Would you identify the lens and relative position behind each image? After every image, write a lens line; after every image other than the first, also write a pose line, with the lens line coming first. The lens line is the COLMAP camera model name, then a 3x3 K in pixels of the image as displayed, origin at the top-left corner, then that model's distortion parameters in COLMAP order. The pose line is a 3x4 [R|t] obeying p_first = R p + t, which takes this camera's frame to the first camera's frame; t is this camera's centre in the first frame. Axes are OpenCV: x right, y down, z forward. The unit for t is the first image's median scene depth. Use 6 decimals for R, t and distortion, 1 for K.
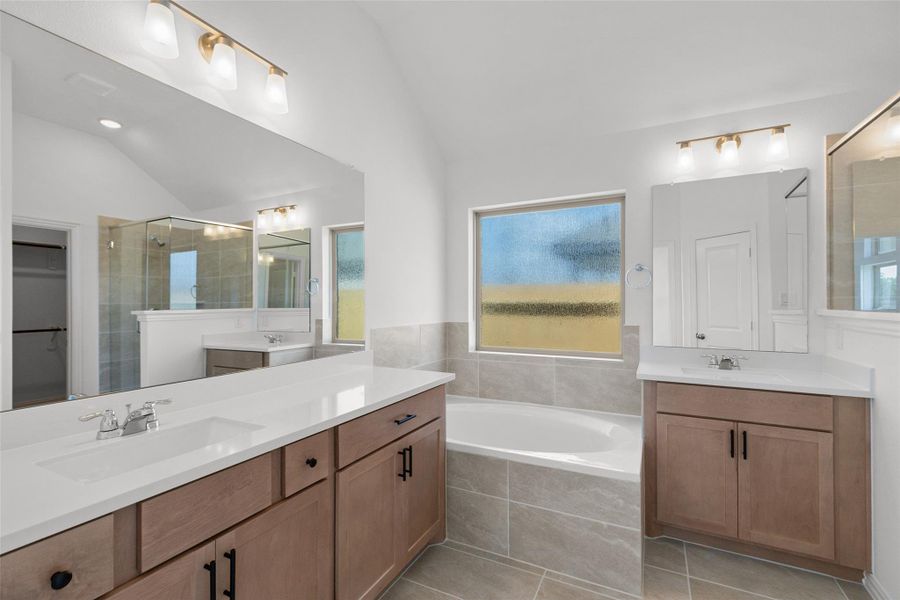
lens RADIAL K [[401.0, 0, 447.4], [0, 401.0, 299.4], [0, 0, 1]] dist [0.001608, -0.000103]
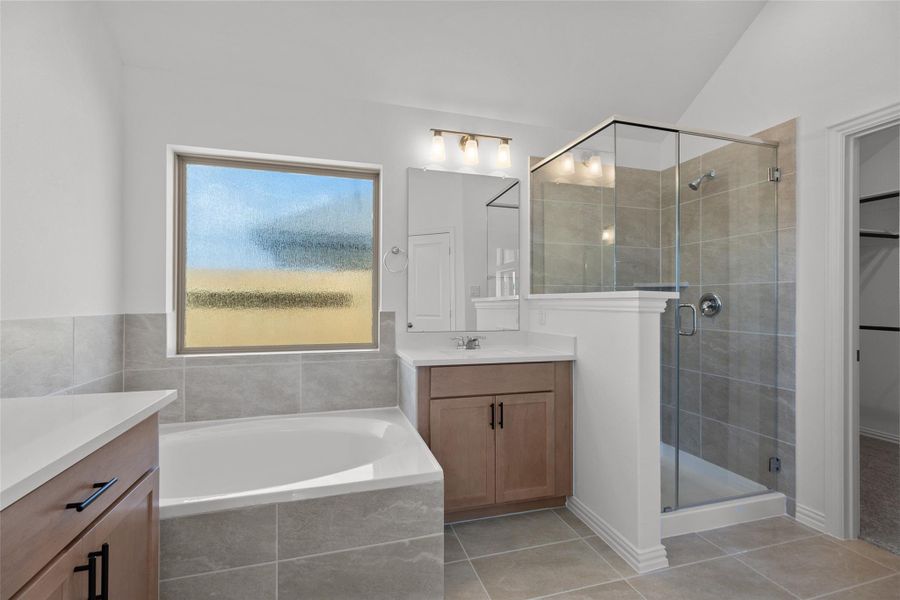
lens RADIAL K [[401.0, 0, 447.4], [0, 401.0, 299.4], [0, 0, 1]] dist [0.001608, -0.000103]
pose [[0.723626, 0.008218, 0.690144, -0.108728], [-0.009757, 0.999951, -0.001676, 0.046345], [-0.690124, -0.005521, 0.723670, 0.285080]]
